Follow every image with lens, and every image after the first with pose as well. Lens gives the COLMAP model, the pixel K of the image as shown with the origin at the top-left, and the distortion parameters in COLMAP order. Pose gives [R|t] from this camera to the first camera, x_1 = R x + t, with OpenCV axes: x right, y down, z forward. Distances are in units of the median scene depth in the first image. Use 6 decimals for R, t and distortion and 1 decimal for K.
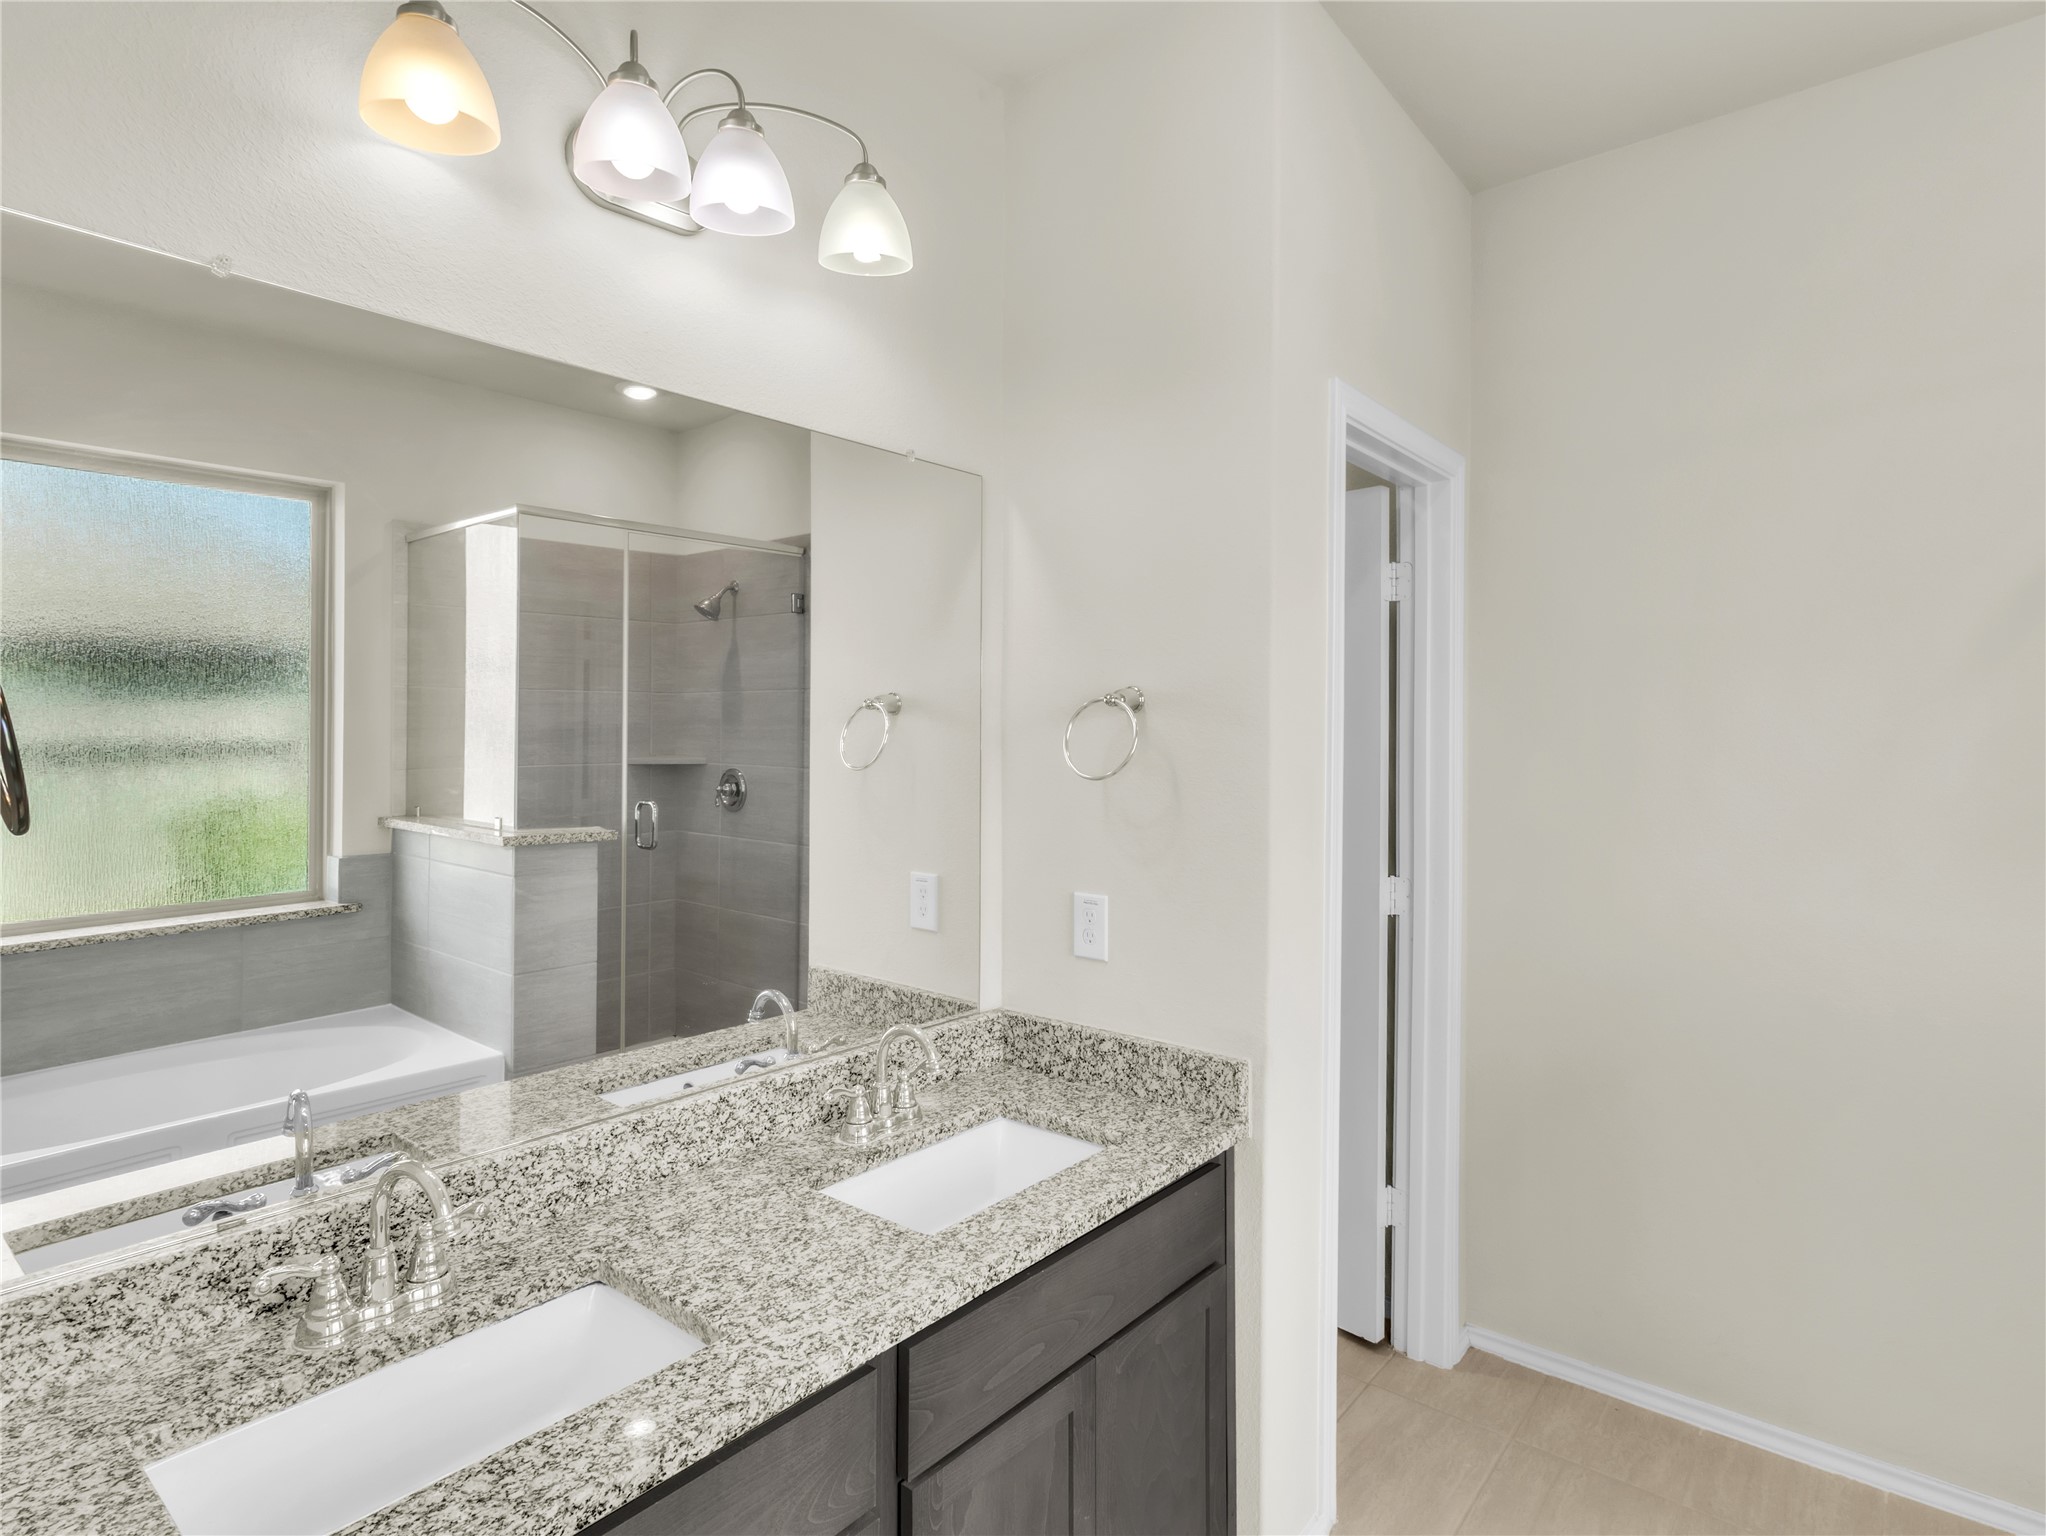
lens RADIAL K [[1096.1, 0, 1045.8], [0, 1096.1, 738.8], [0, 0, 1]] dist [-0.011364, 0.015138]
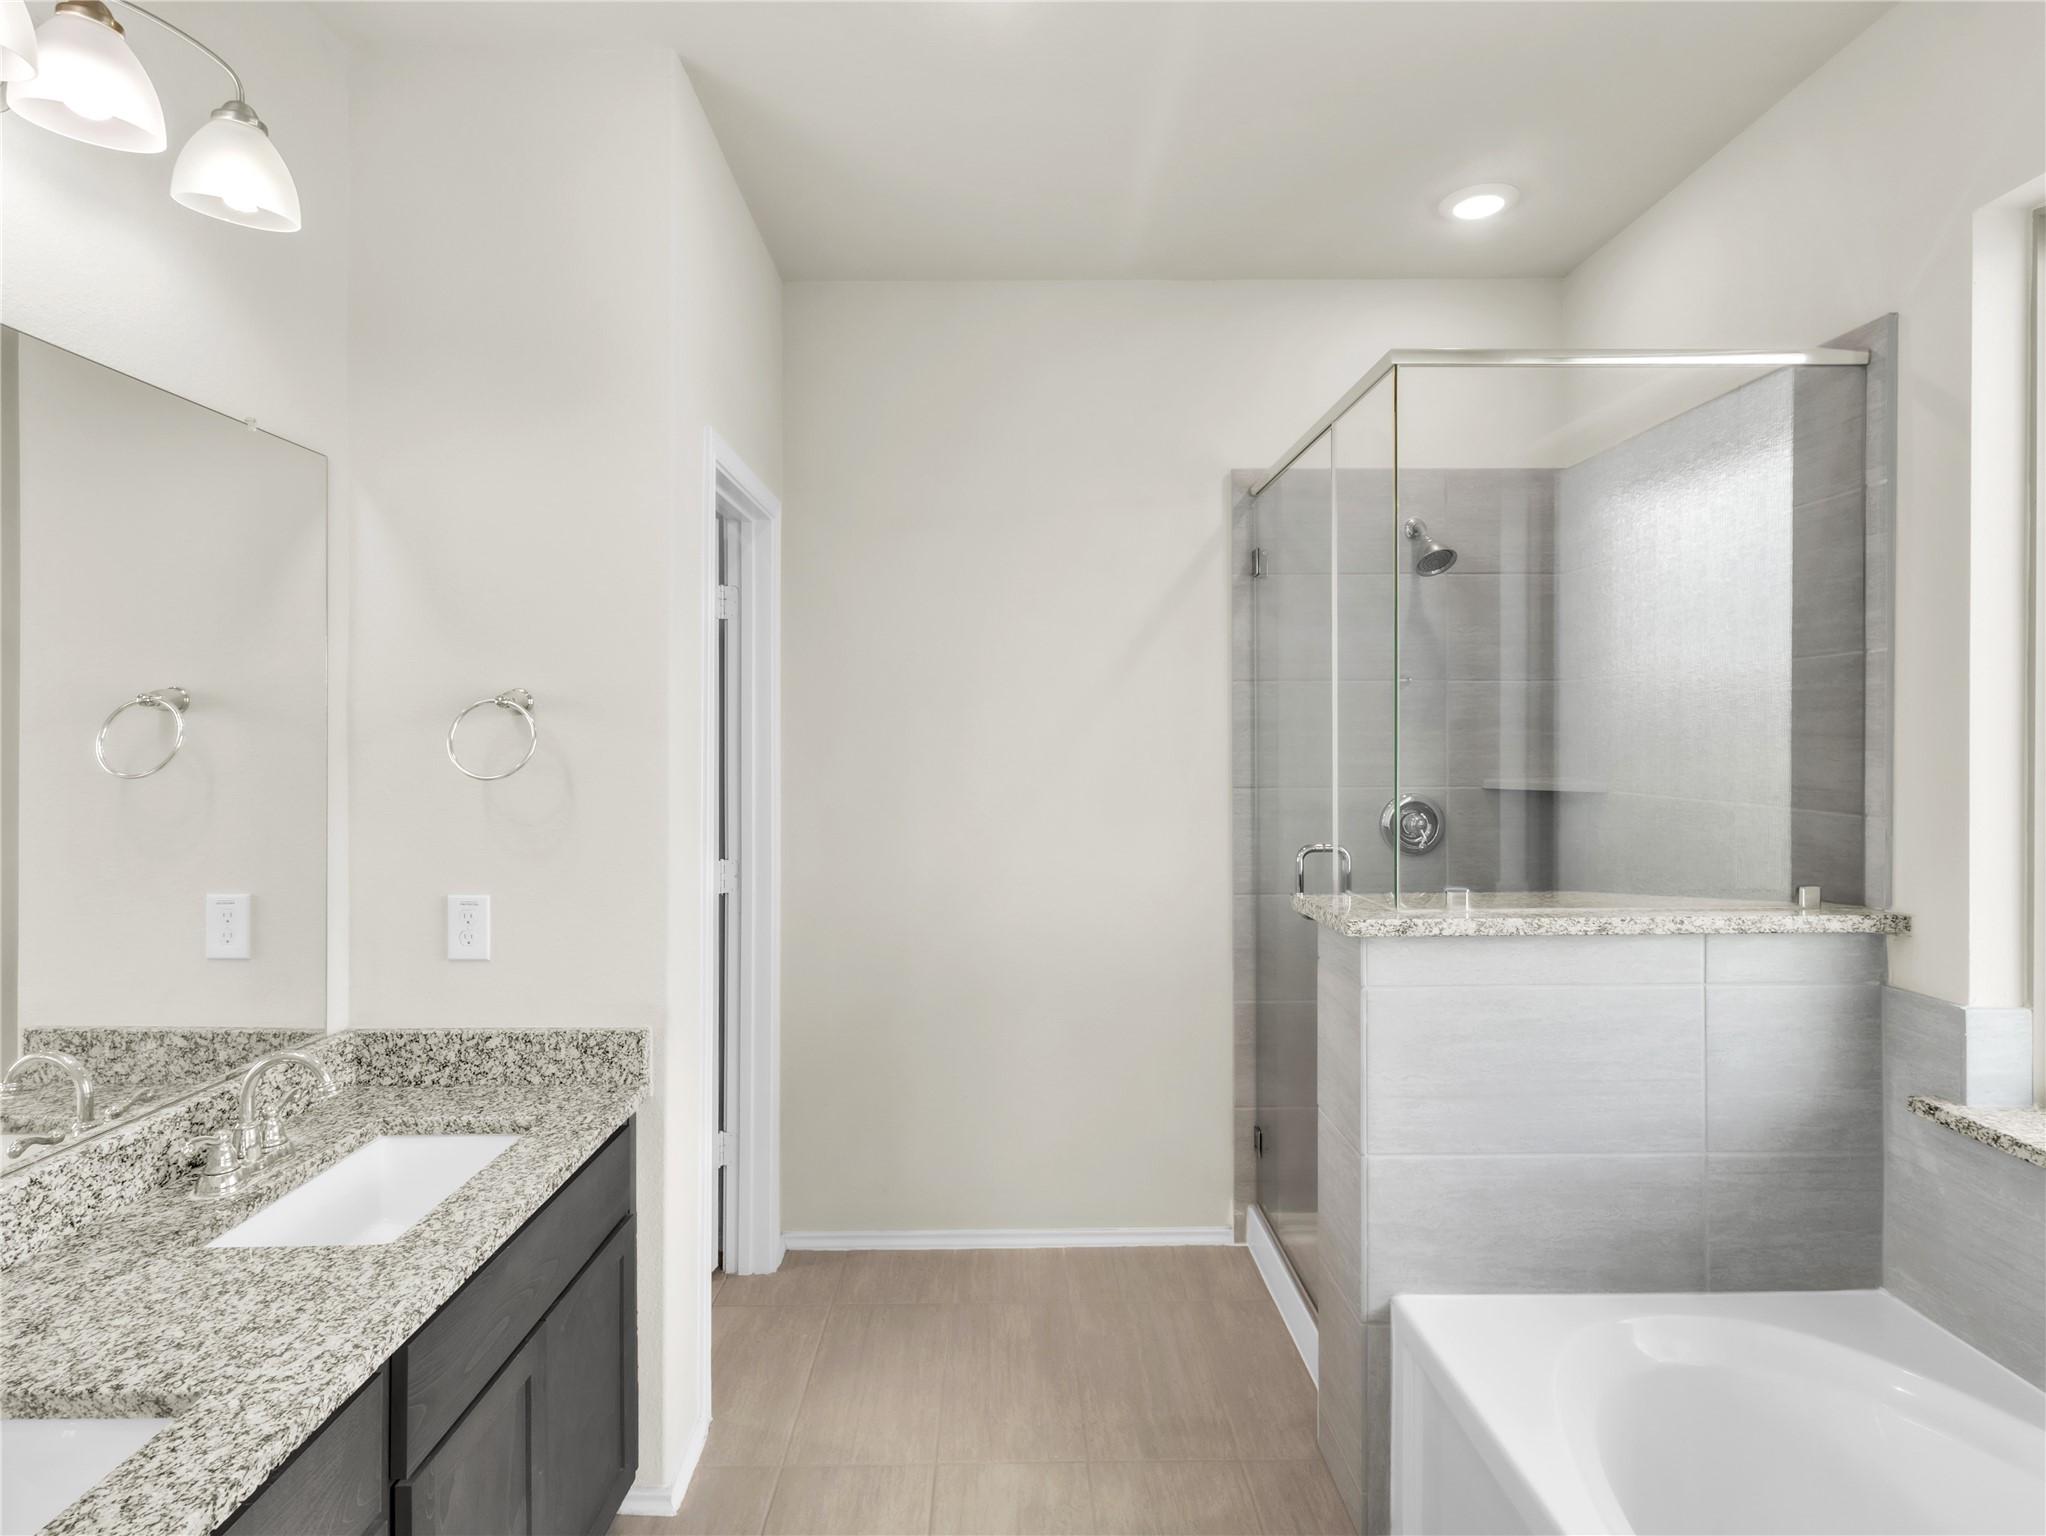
lens RADIAL K [[1069.3, 0, 1019.9], [0, 1069.3, 738.4], [0, 0, 1]] dist [0.000225, 0.001358]
pose [[0.769870, -0.002778, 0.638195, -0.223004], [0.004075, 0.999992, -0.000562, 0.001488], [-0.638188, 0.003033, 0.769875, -0.082713]]
